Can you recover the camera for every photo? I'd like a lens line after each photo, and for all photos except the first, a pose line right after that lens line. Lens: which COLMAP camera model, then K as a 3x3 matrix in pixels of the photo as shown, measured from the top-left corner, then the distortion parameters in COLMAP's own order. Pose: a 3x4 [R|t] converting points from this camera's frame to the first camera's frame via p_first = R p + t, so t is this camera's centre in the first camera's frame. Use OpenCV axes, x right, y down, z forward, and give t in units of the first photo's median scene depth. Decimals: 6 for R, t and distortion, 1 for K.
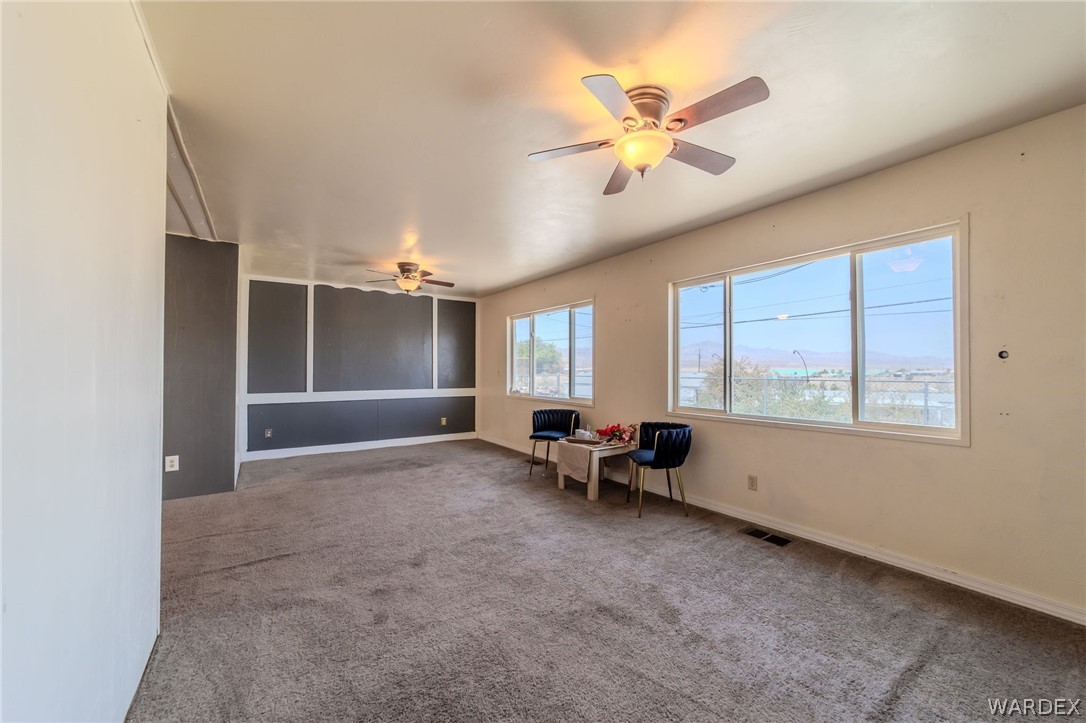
lens RADIAL K [[420.5, 0, 544.6], [0, 420.5, 366.0], [0, 0, 1]] dist [-0.039987, 0.010846]
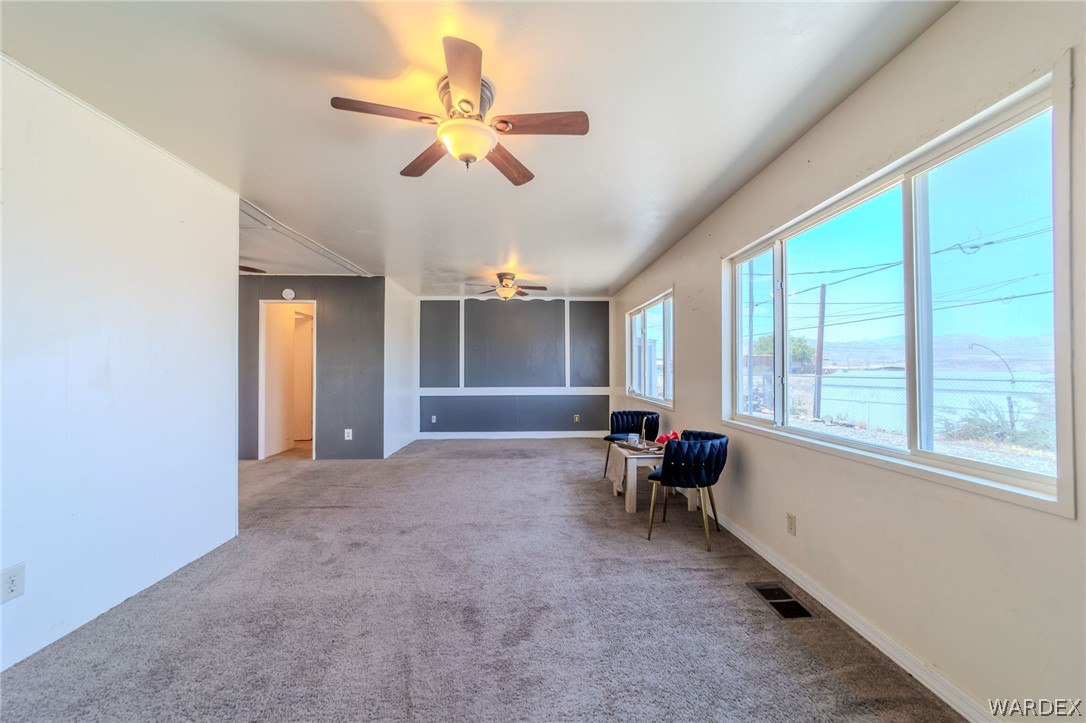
lens RADIAL K [[420.5, 0, 544.6], [0, 420.5, 366.0], [0, 0, 1]] dist [-0.039987, 0.010846]
pose [[0.842851, -0.007032, -0.538101, 0.500883], [0.008250, 0.999966, -0.000147, 0.003066], [0.538083, -0.004316, 0.842881, 0.156985]]
